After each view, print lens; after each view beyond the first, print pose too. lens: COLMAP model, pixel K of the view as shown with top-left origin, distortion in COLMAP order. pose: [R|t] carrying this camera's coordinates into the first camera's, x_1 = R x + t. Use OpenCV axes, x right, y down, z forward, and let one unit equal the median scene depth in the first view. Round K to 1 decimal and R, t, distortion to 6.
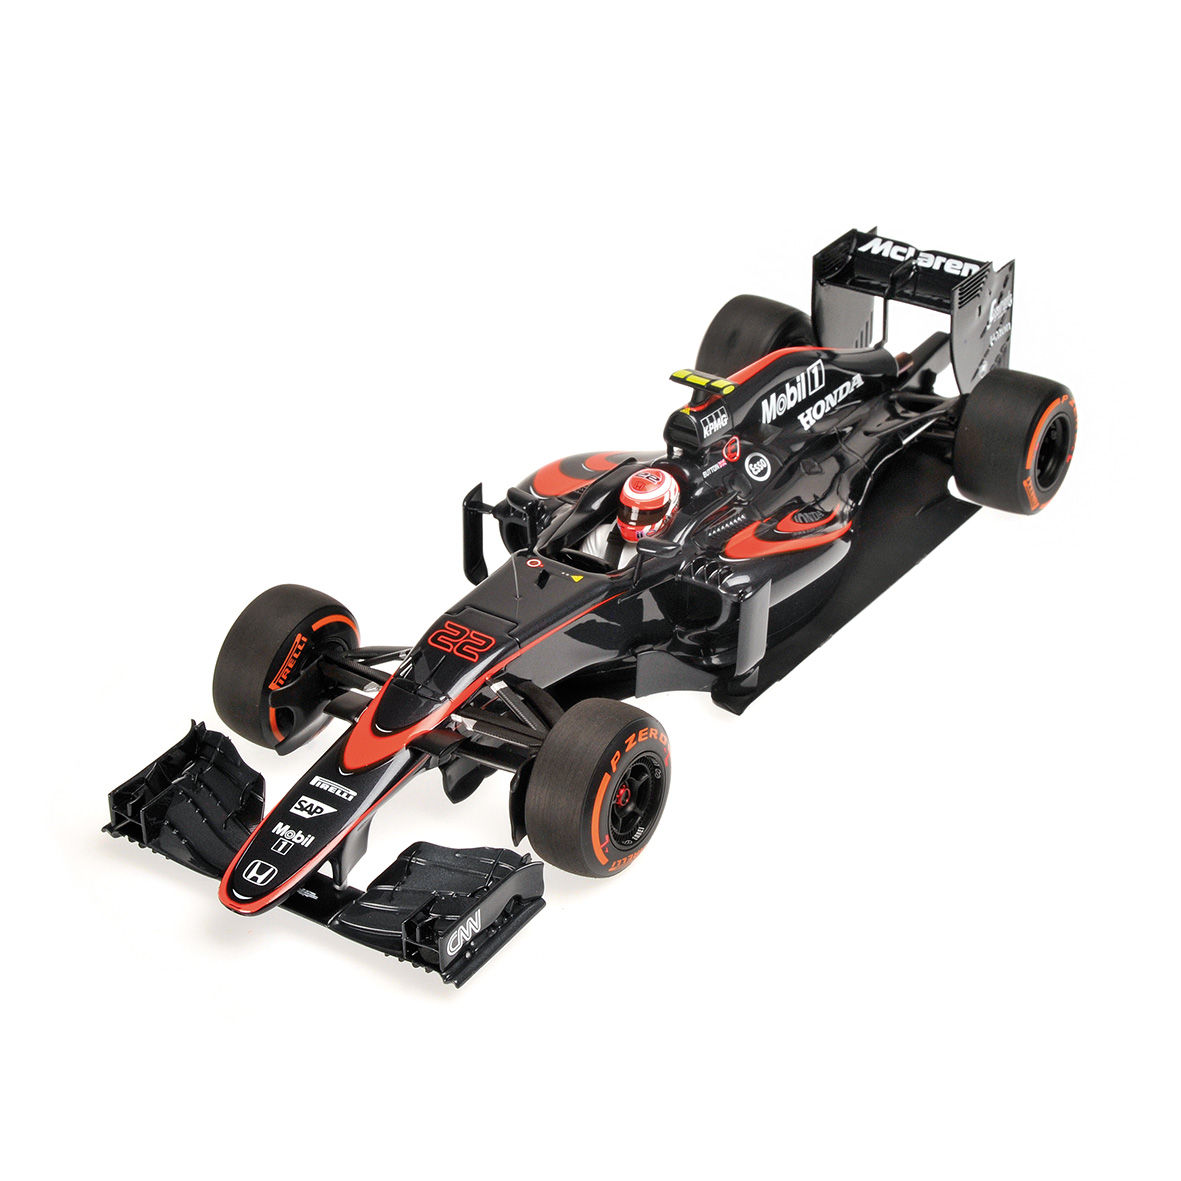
lens RADIAL K [[3665.8, 0, 590.5], [0, 3665.8, 590.5], [0, 0, 1]] dist [-0.022891, -0.396338]
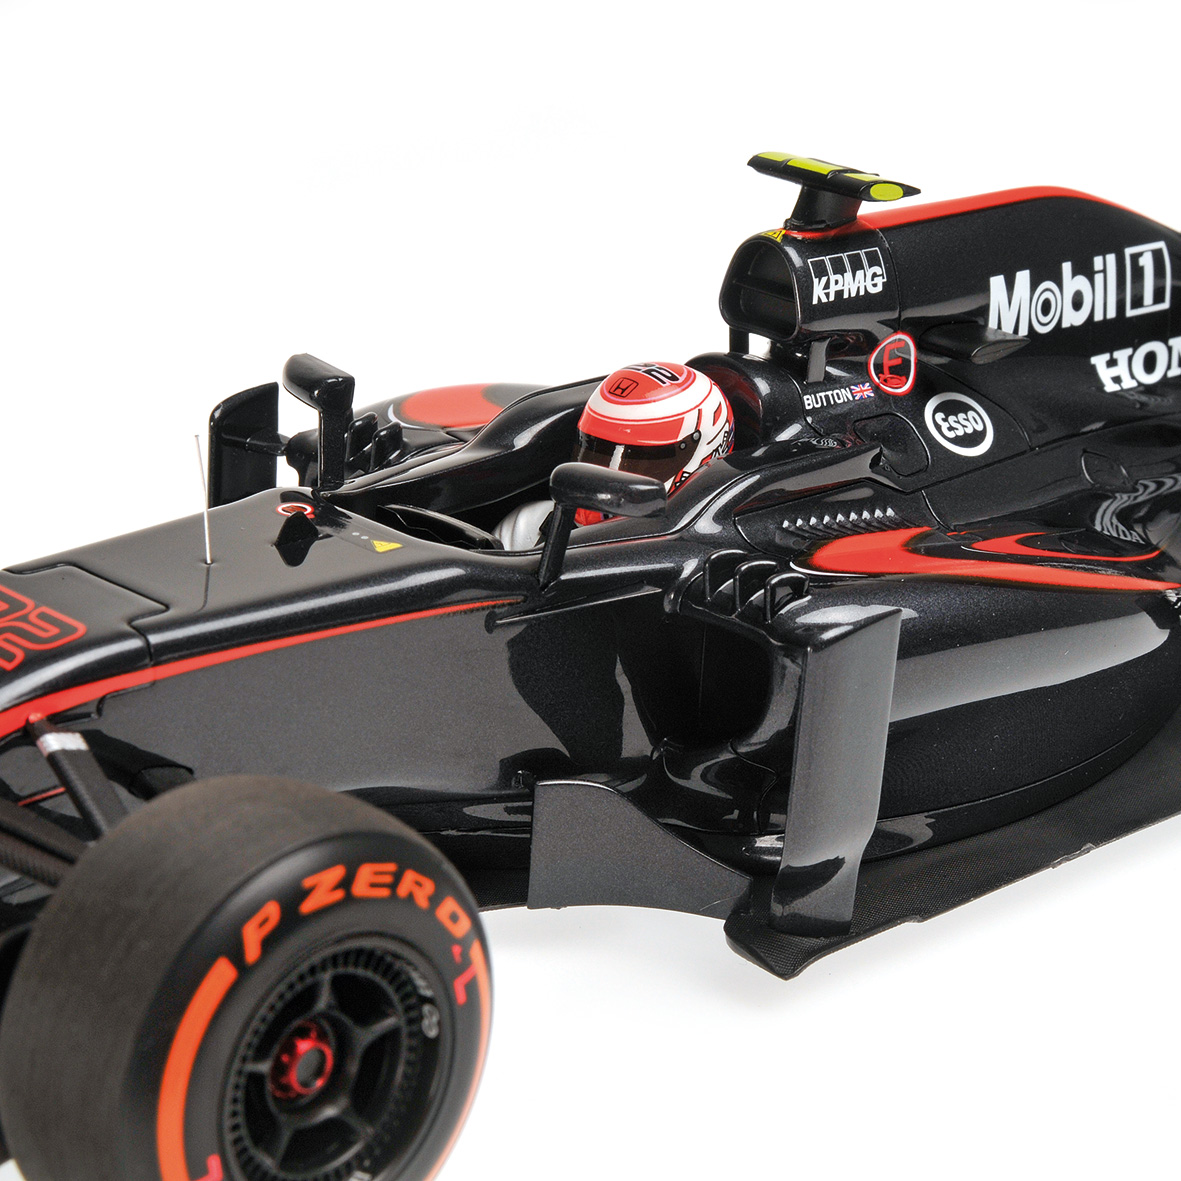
lens RADIAL K [[3665.8, 0, 590.5], [0, 3665.8, 590.5], [0, 0, 1]] dist [-0.022891, -0.396338]
pose [[0.975047, 0.095692, -0.200316, 0.095585], [-0.136513, 0.970011, -0.201105, 0.076241], [0.175064, 0.223432, 0.958869, 0.657251]]
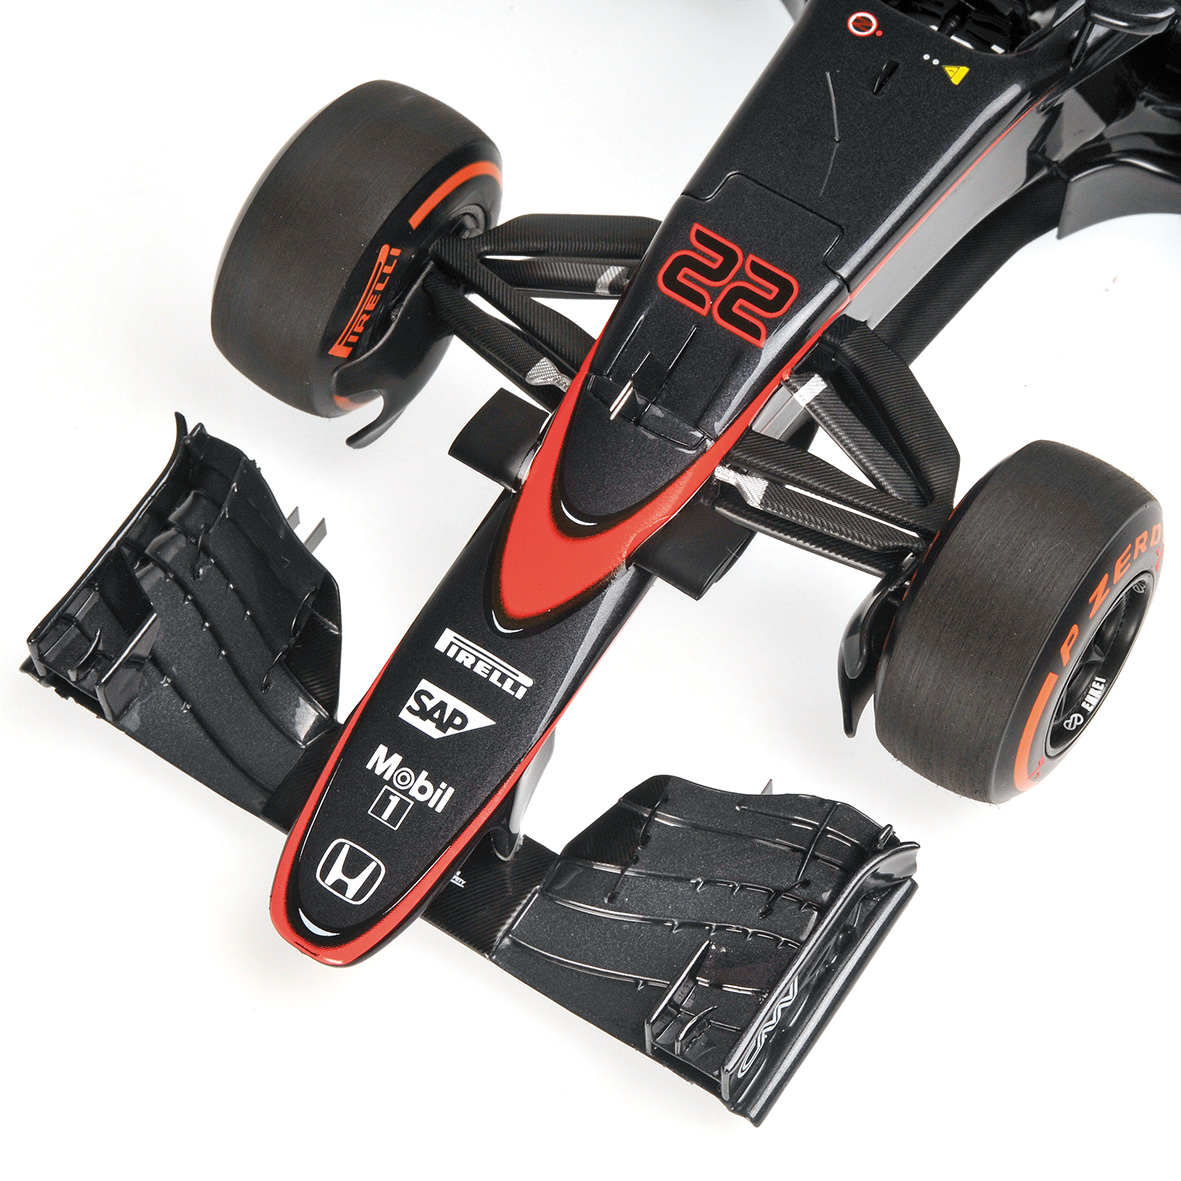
lens RADIAL K [[3665.8, 0, 590.5], [0, 3665.8, 590.5], [0, 0, 1]] dist [-0.022891, -0.396338]
pose [[0.999734, -0.023010, -0.001399, -0.053333], [0.019417, 0.807834, 0.589090, -0.235702], [-0.012425, -0.588960, 0.808066, 0.590465]]
